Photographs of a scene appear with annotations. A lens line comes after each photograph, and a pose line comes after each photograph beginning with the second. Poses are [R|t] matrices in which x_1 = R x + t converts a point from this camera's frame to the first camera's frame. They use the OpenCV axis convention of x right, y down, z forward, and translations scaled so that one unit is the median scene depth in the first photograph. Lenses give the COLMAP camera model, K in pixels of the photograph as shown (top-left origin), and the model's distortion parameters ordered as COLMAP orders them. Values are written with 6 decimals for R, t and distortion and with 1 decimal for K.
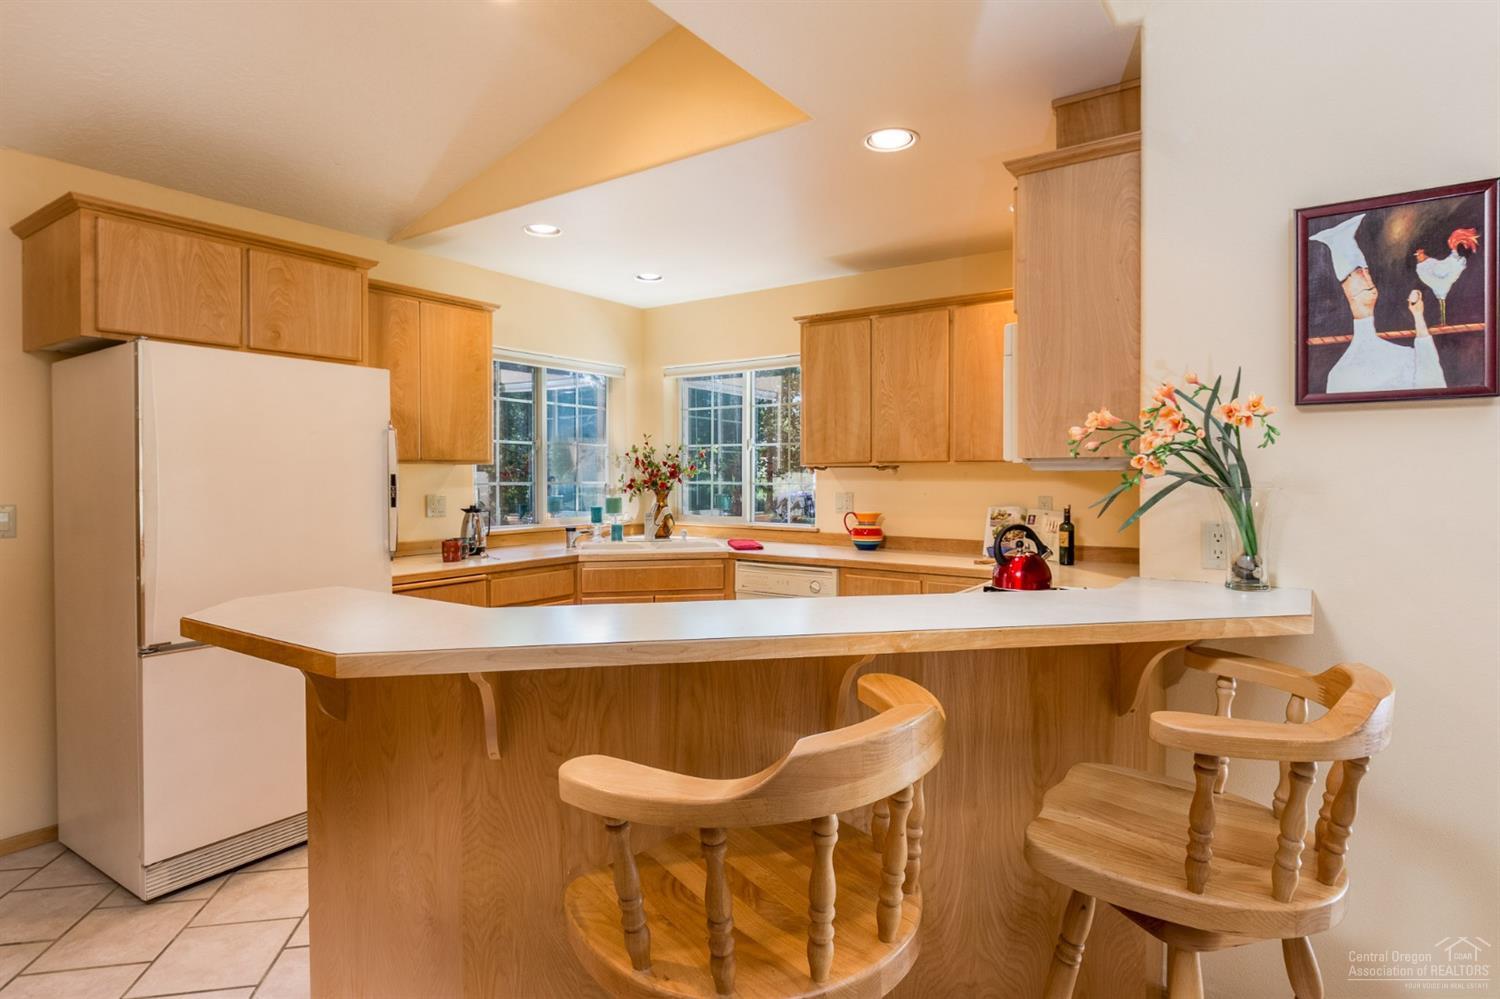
lens RADIAL K [[801.2, 0, 744.4], [0, 801.2, 489.6], [0, 0, 1]] dist [0.001502, 0.000703]
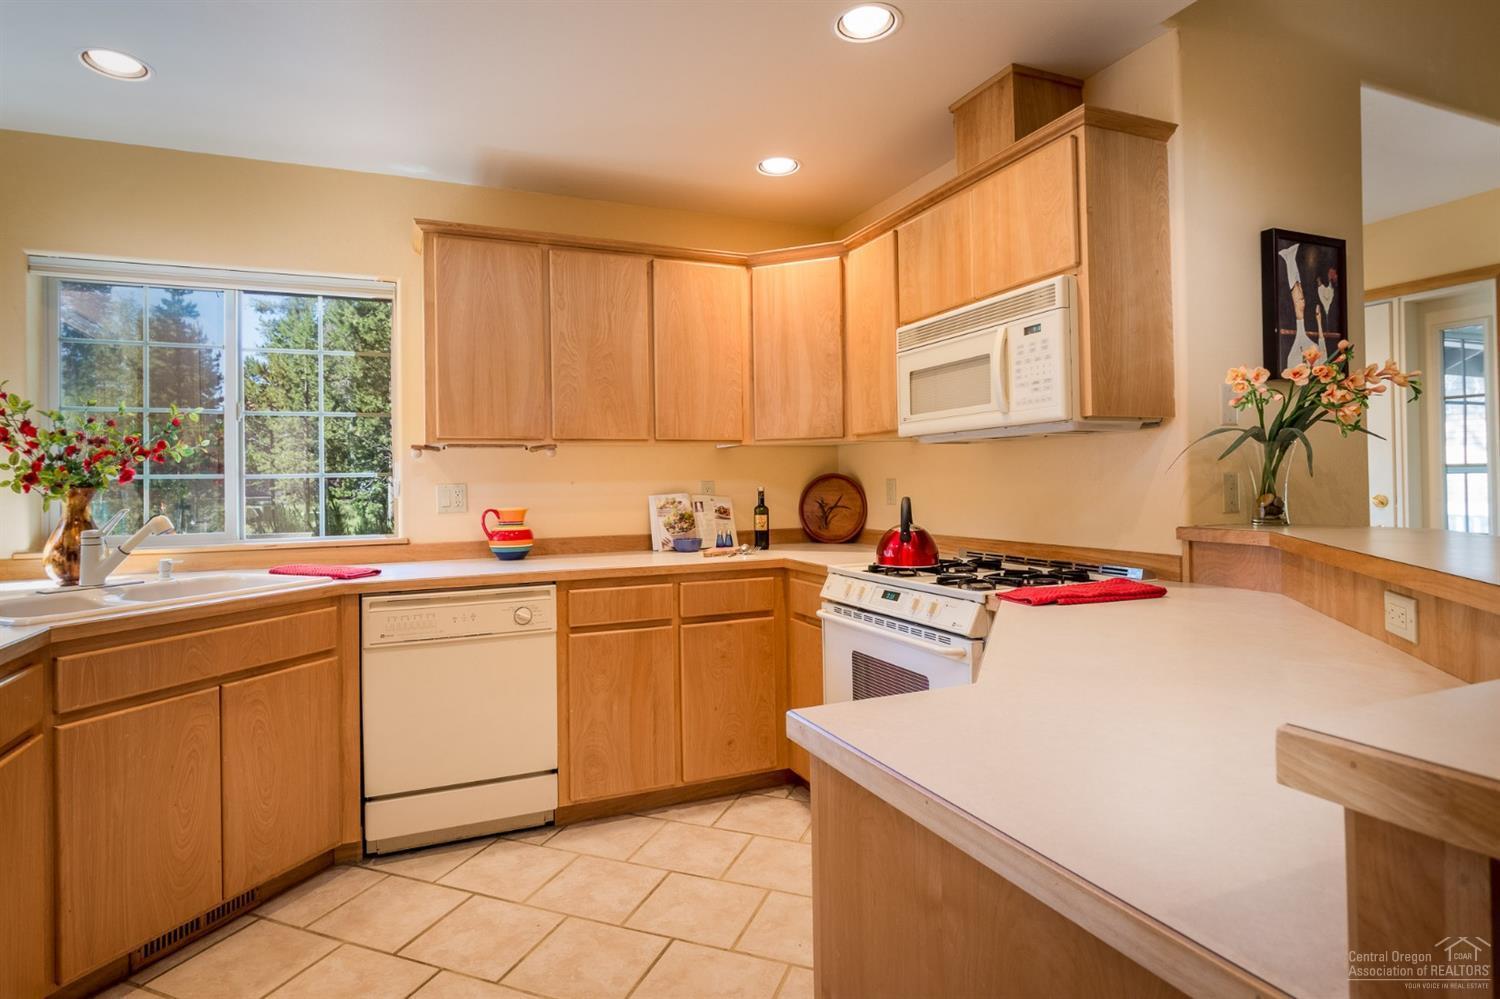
lens RADIAL K [[801.2, 0, 747.9], [0, 801.2, 487.3], [0, 0, 1]] dist [0.001502, 0.000703]
pose [[0.533680, -0.019508, 0.845461, -0.691054], [0.034900, 0.999390, 0.001029, 0.030432], [-0.844966, 0.028958, 0.534036, 0.820771]]
